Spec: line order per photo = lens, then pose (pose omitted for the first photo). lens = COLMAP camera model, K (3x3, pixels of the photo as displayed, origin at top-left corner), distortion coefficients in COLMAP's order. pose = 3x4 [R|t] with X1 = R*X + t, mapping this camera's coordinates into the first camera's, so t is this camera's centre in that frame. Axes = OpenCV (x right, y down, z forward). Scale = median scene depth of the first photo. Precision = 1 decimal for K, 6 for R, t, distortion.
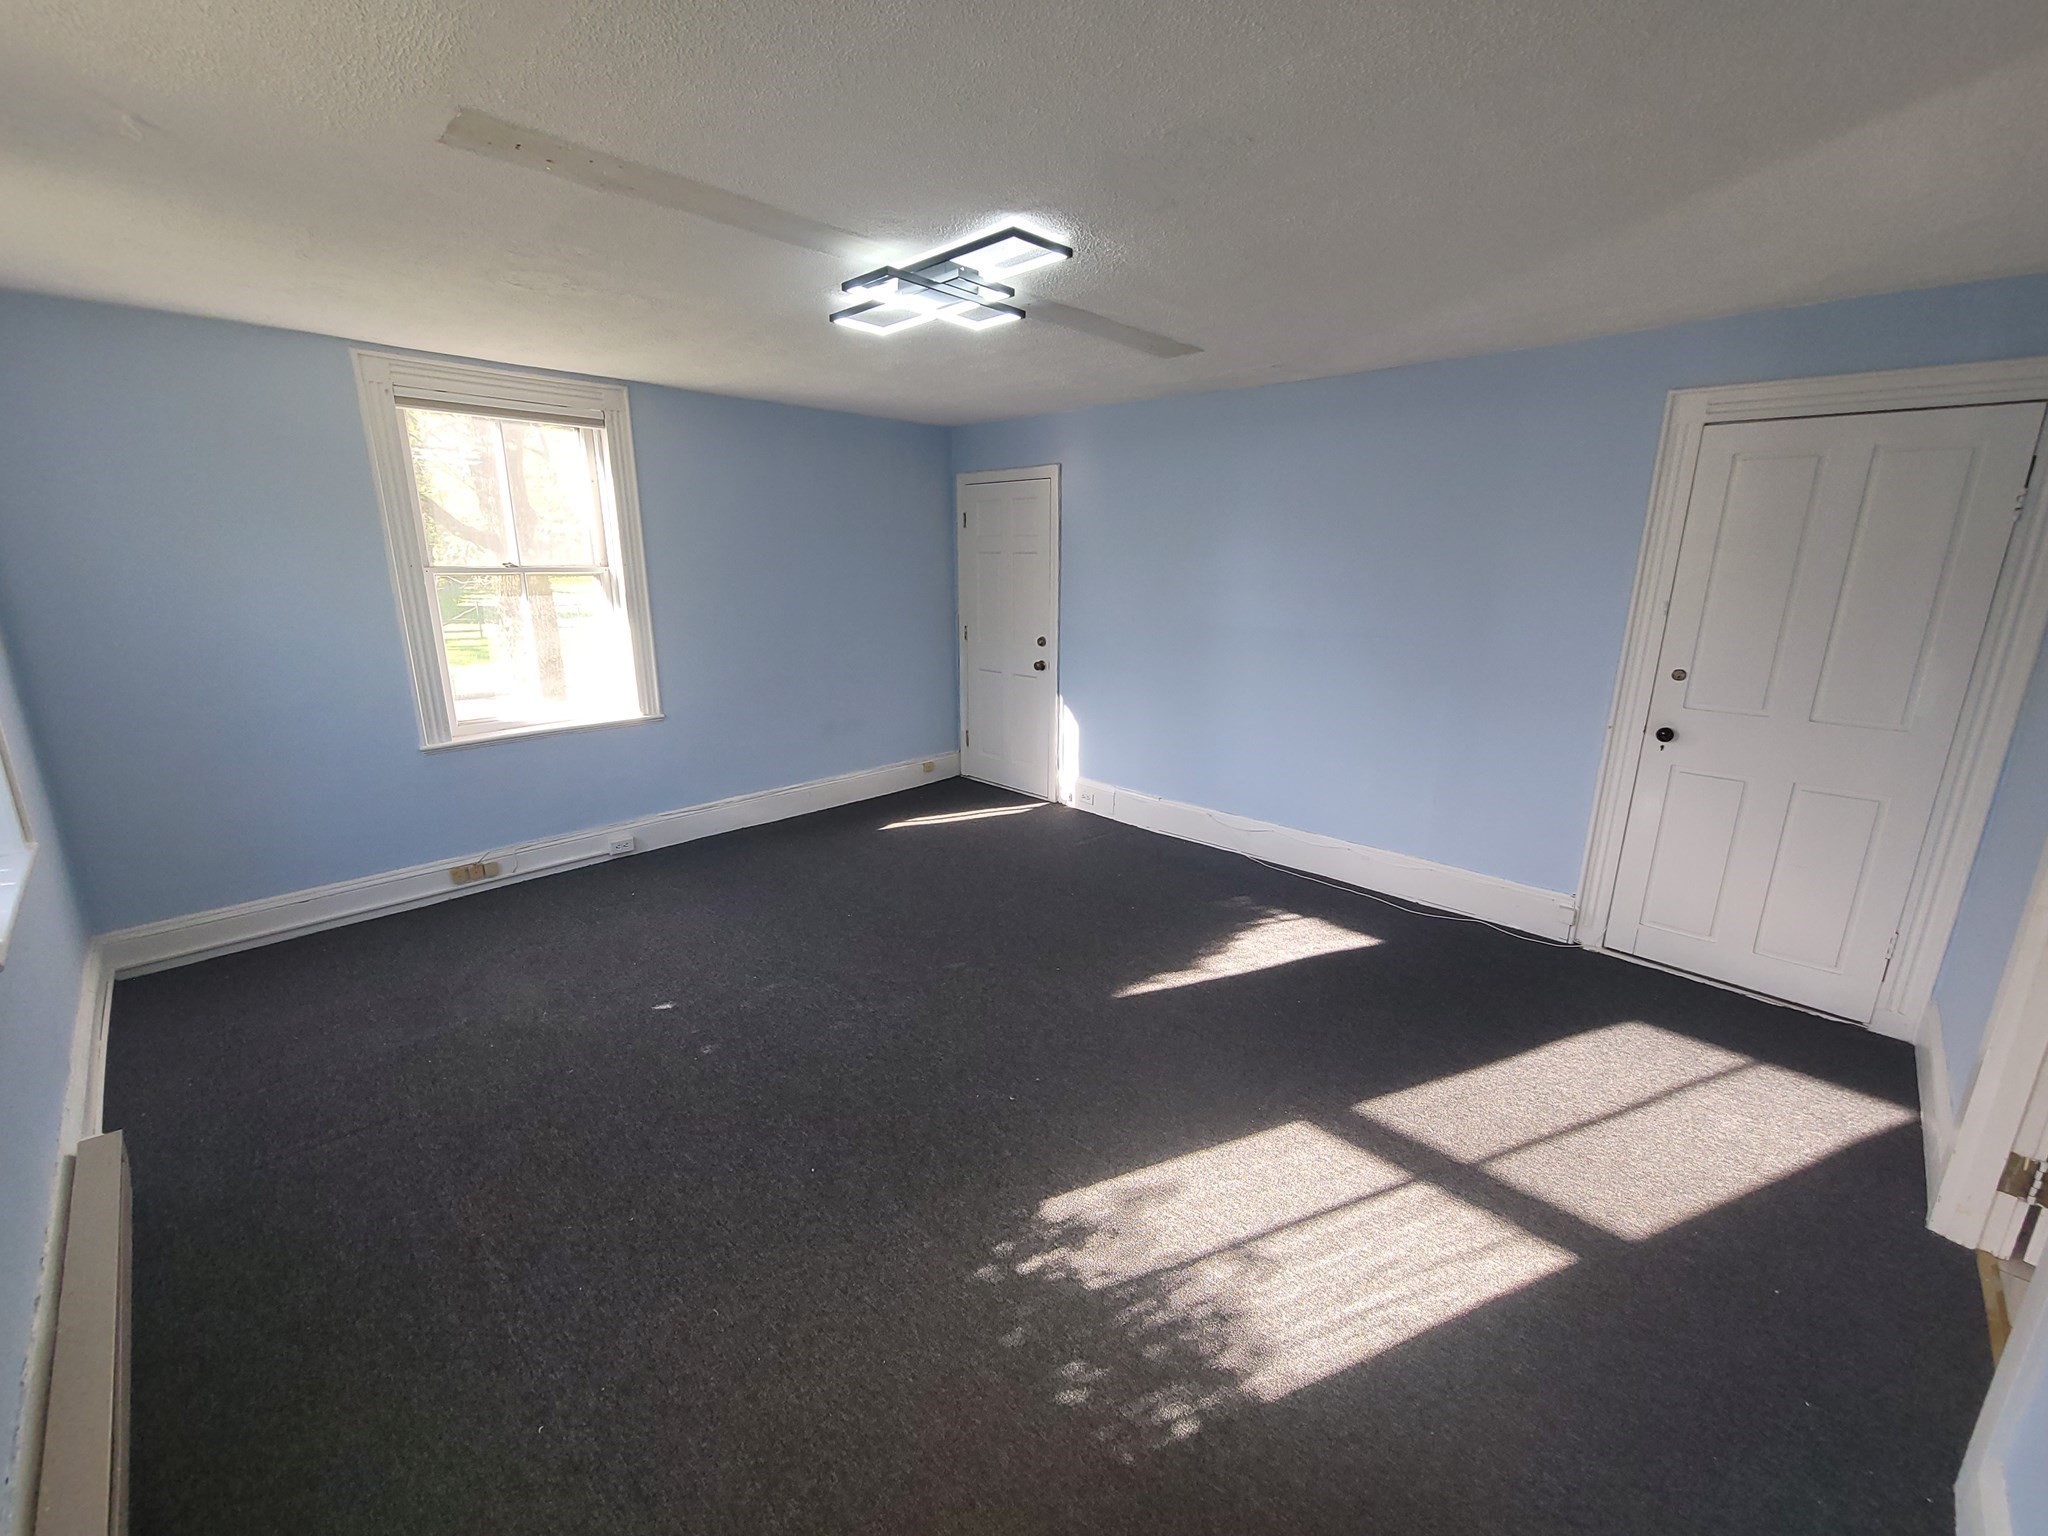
lens RADIAL K [[835.5, 0, 1014.4], [0, 835.5, 772.6], [0, 0, 1]] dist [-0.020071, 0.000006]
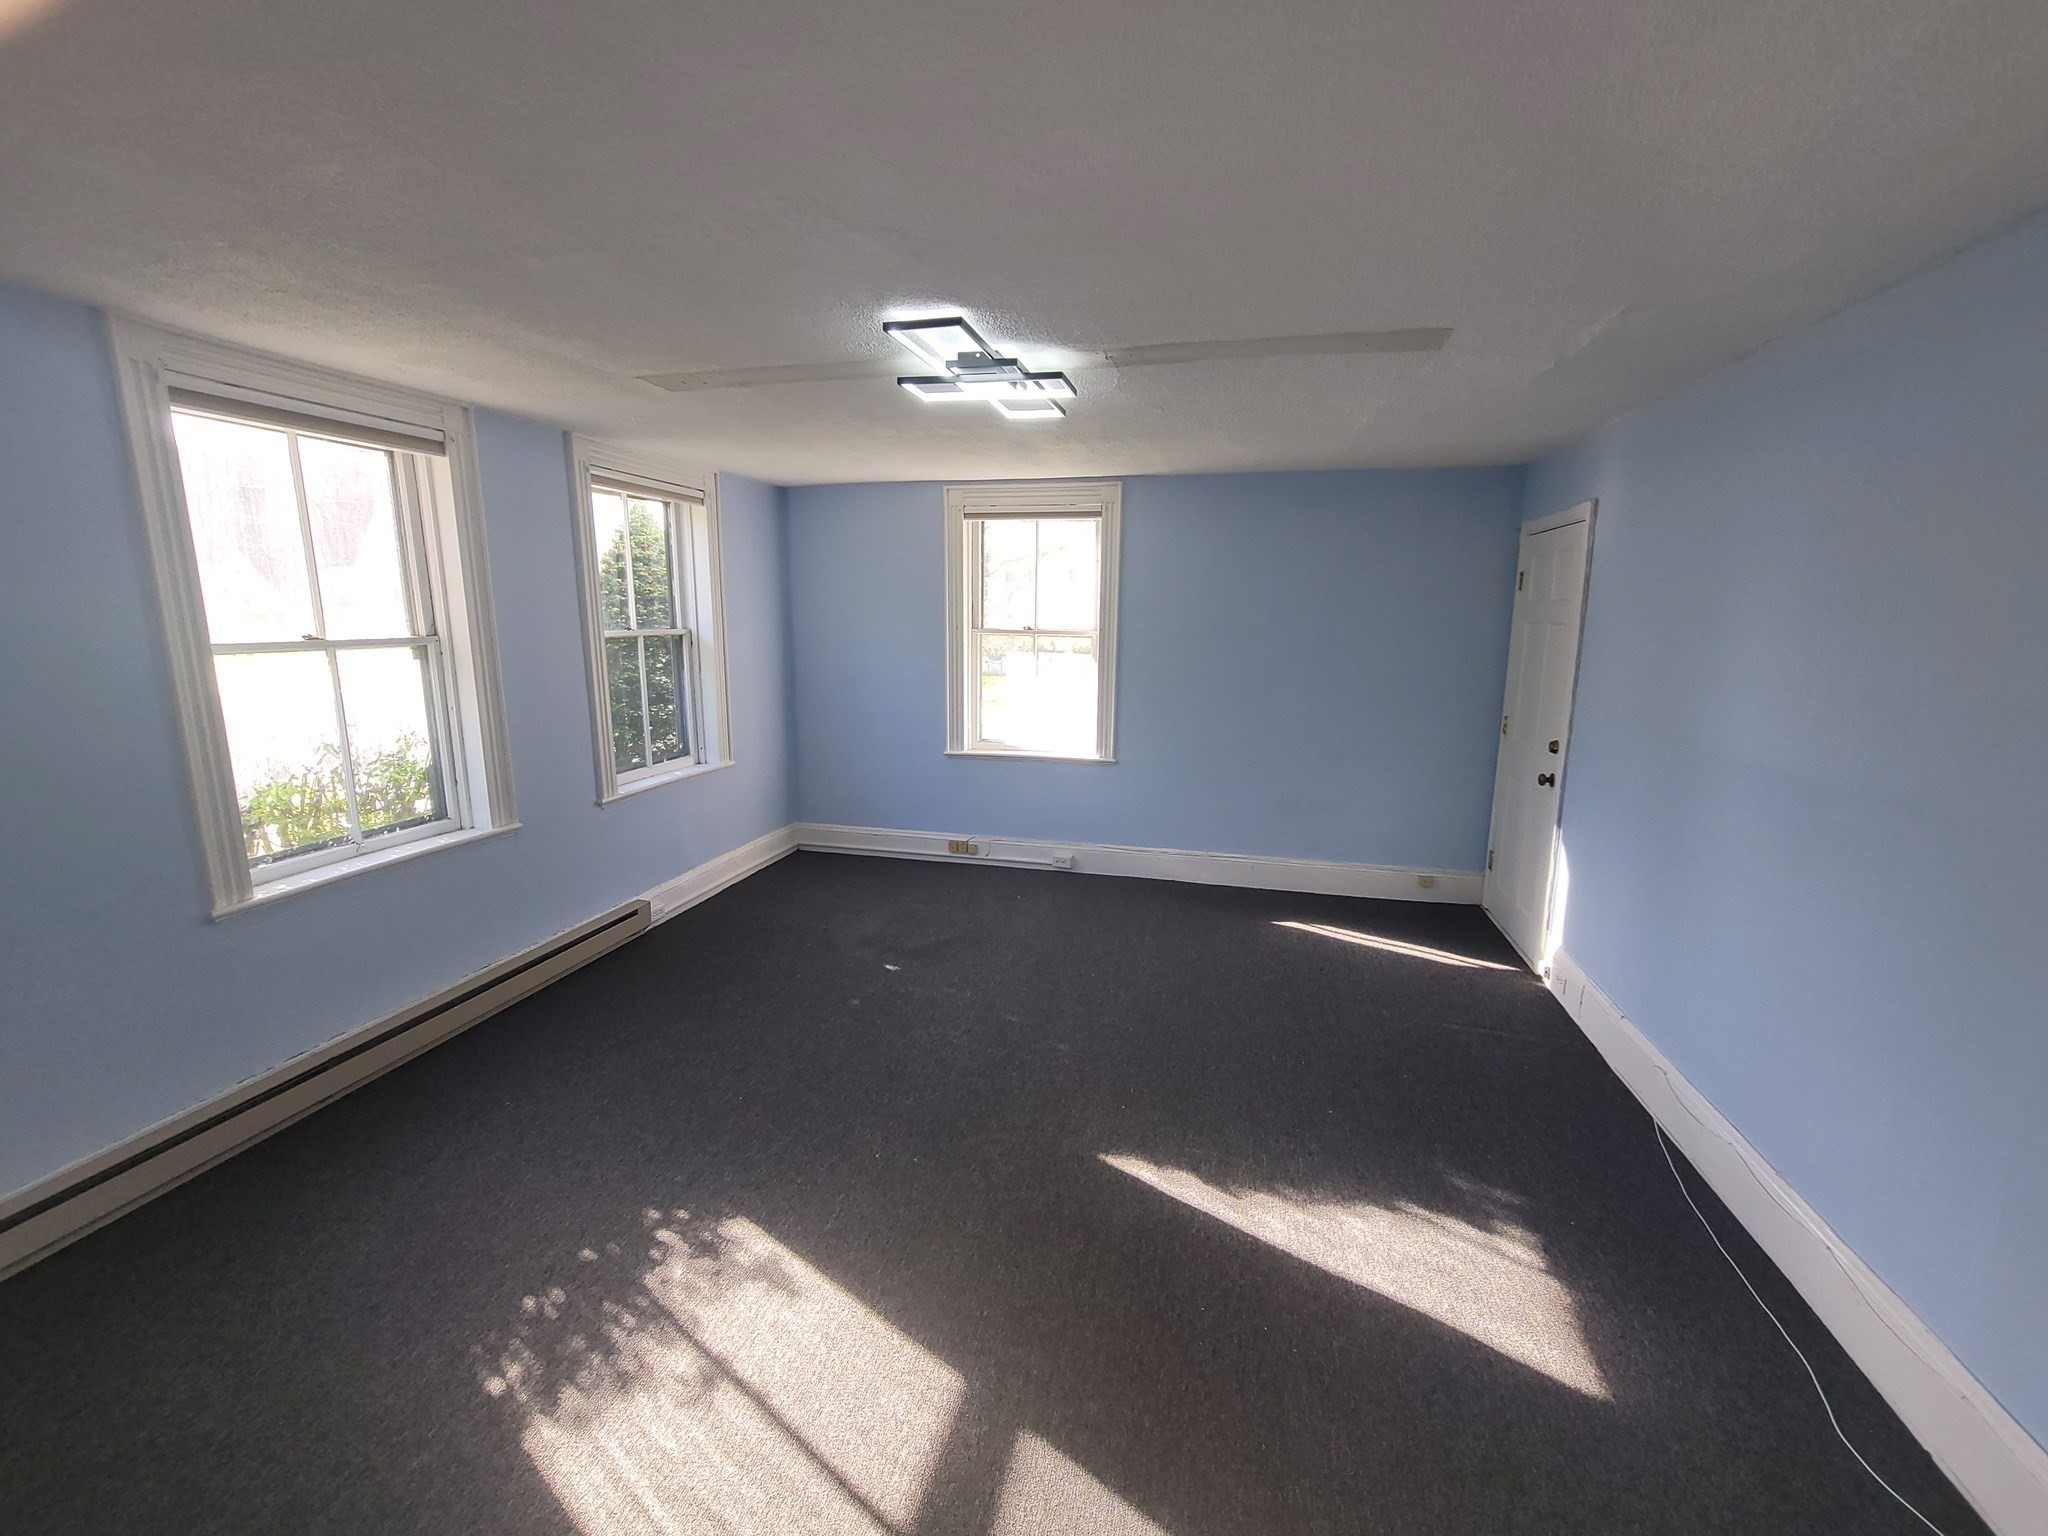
lens RADIAL K [[838.4, 0, 1024.0], [0, 838.4, 768.0], [0, 0, 1]] dist [0.006812, 0.000155]
pose [[0.502961, 0.157684, -0.849804, 0.553506], [-0.223182, 0.973567, 0.048557, -0.097729], [0.834997, 0.165238, 0.524858, 0.332922]]
